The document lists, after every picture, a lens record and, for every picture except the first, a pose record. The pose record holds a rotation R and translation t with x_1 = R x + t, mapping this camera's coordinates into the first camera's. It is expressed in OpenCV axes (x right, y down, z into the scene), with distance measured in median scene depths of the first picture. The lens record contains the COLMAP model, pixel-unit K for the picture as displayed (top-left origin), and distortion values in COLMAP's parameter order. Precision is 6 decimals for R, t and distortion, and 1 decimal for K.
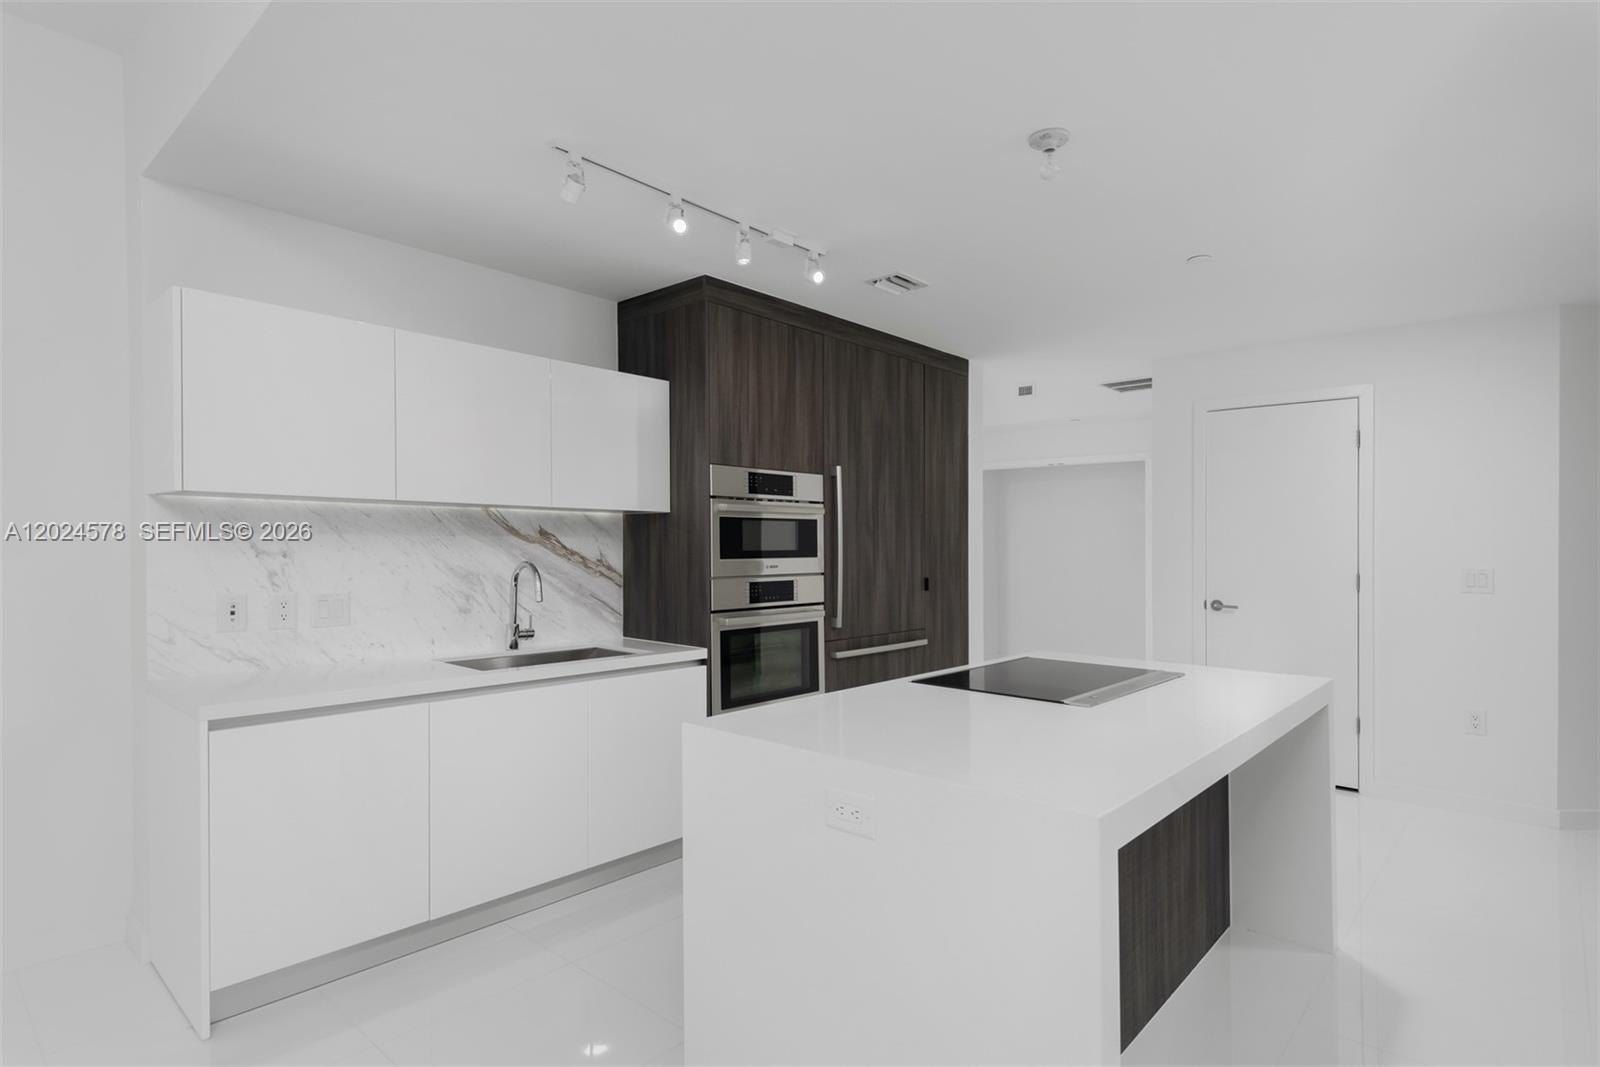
lens RADIAL K [[820.1, 0, 800.0], [0, 820.1, 533.5], [0, 0, 1]] dist [0.021335, -0.000014]
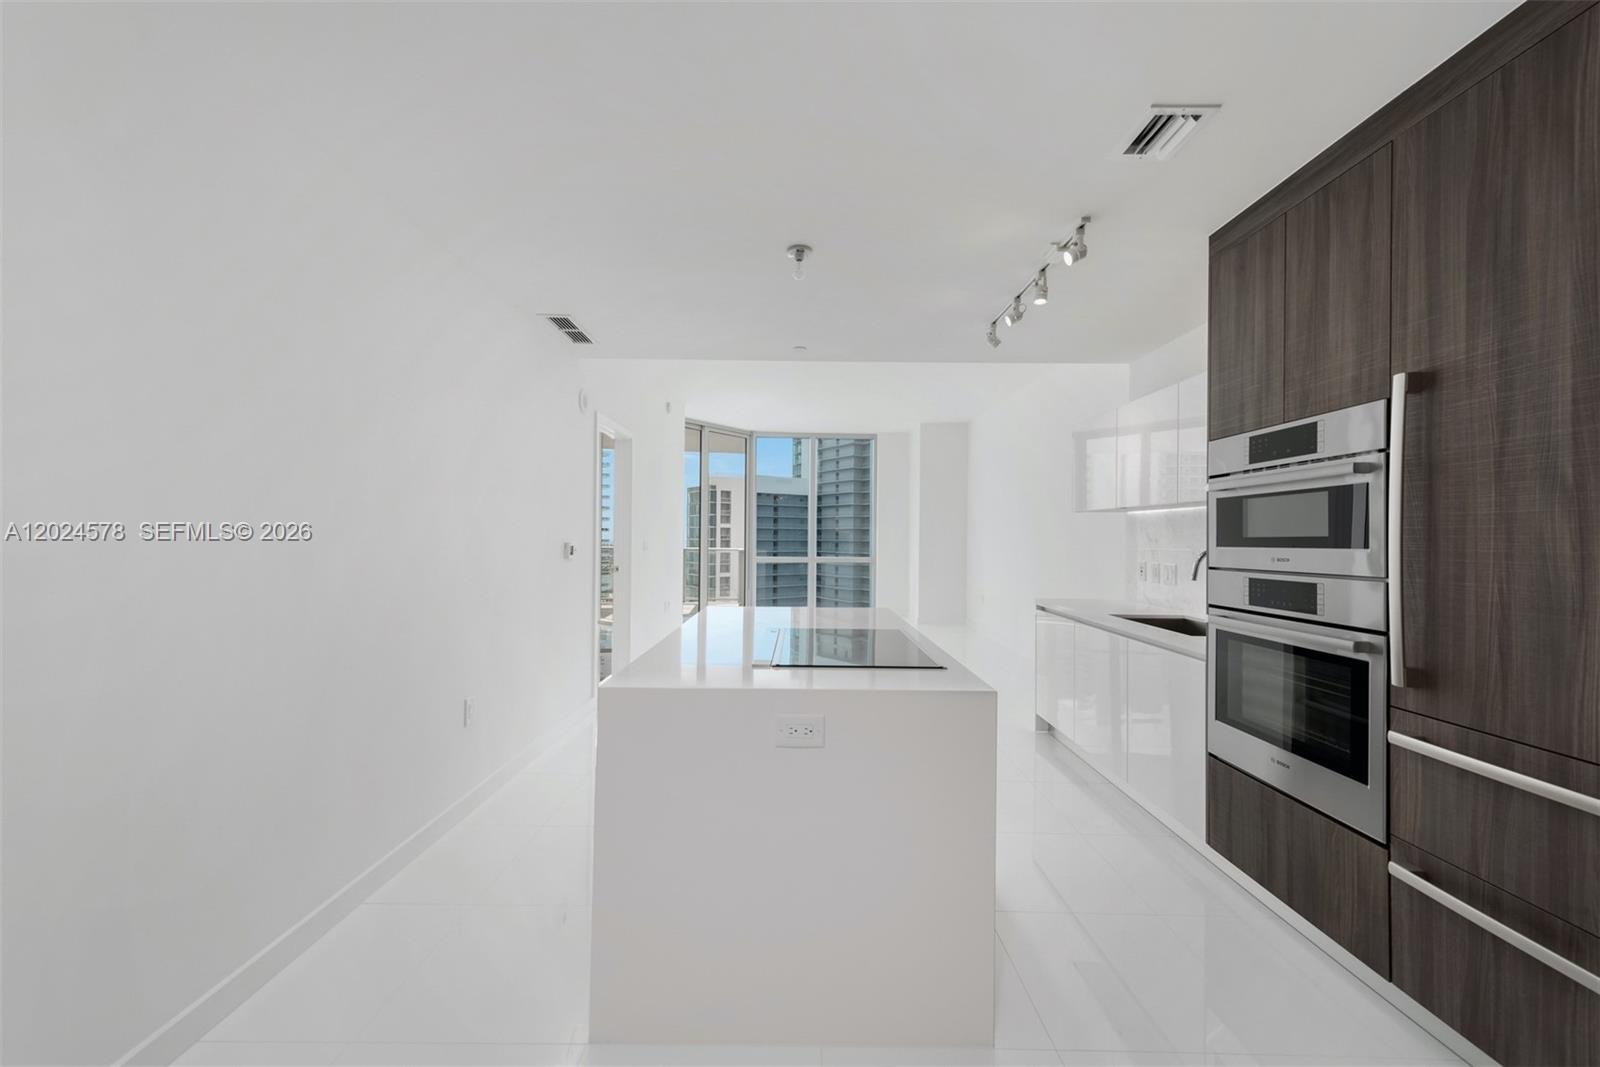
lens RADIAL K [[635.7, 0, 785.6], [0, 635.7, 533.4], [0, 0, 1]] dist [0.000326, 0.000099]
pose [[-0.749636, -0.014439, -0.661693, 0.641834], [-0.002694, 0.999820, -0.018766, 0.028534], [0.661845, -0.012285, -0.749540, 1.109005]]
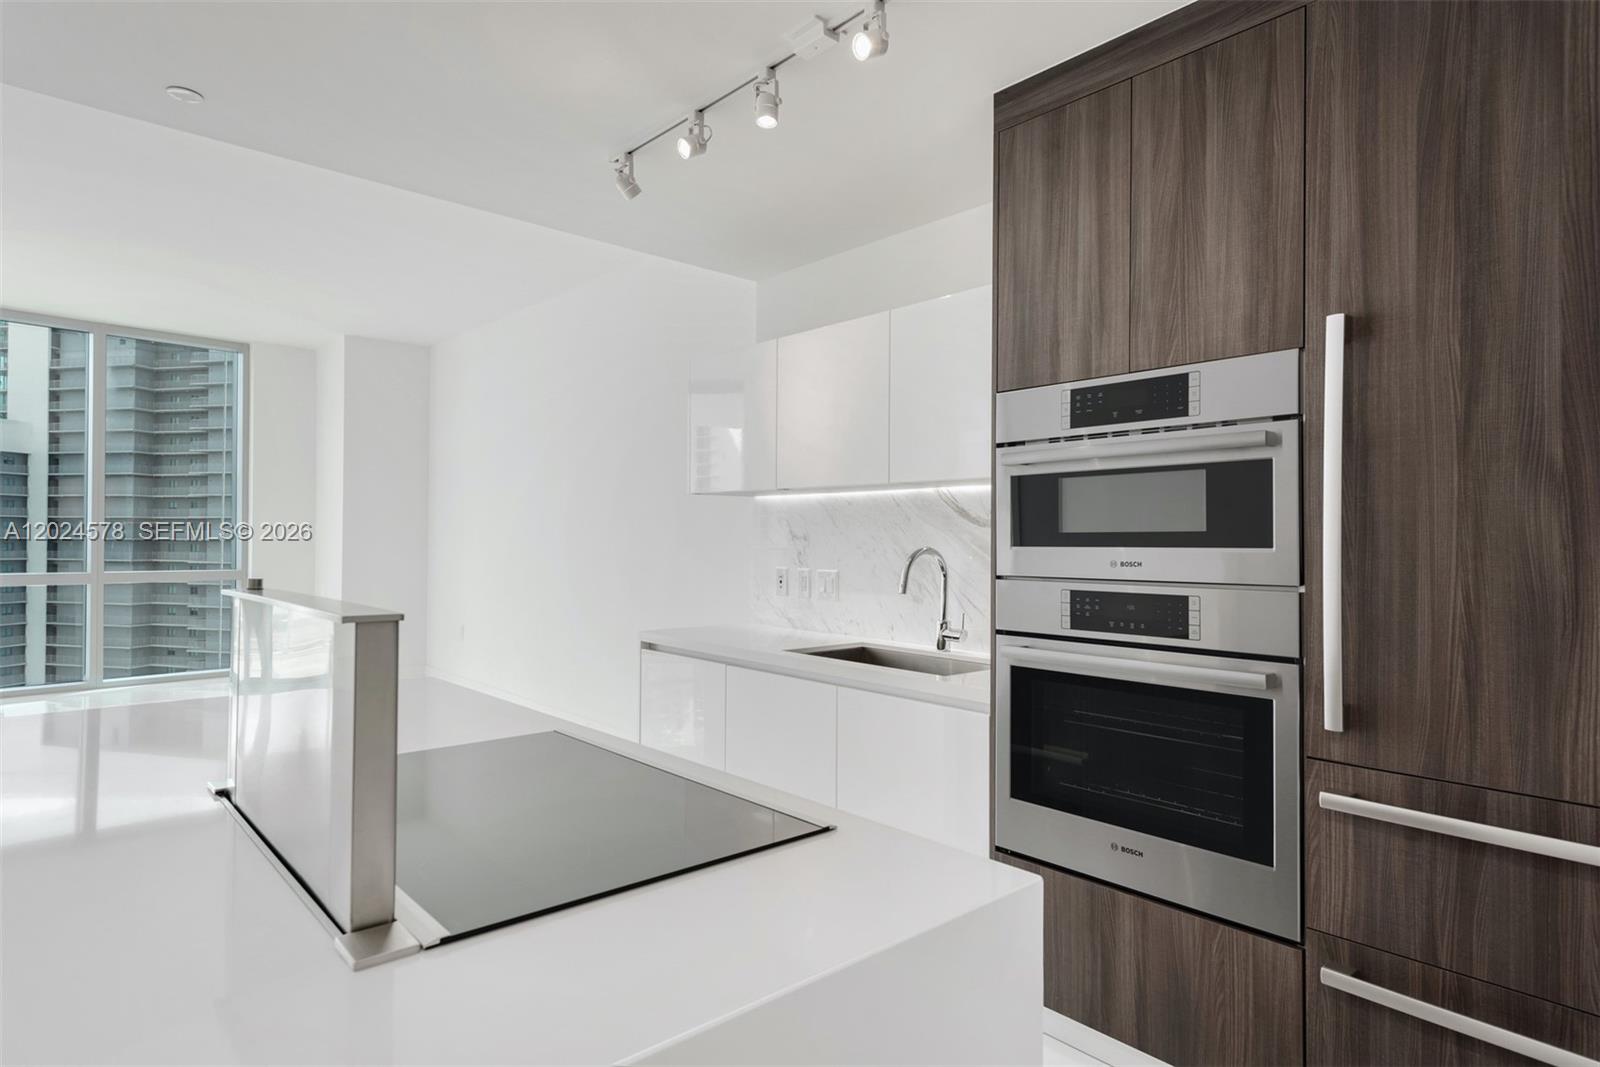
lens RADIAL K [[891.1, 0, 800.0], [0, 891.1, 533.5], [0, 0, 1]] dist [0.014186, -0.001379]
pose [[-0.094604, -0.012044, -0.995442, 0.525552], [0.004083, 0.999914, -0.012486, 0.027106], [0.995507, -0.005246, -0.094547, 0.835669]]
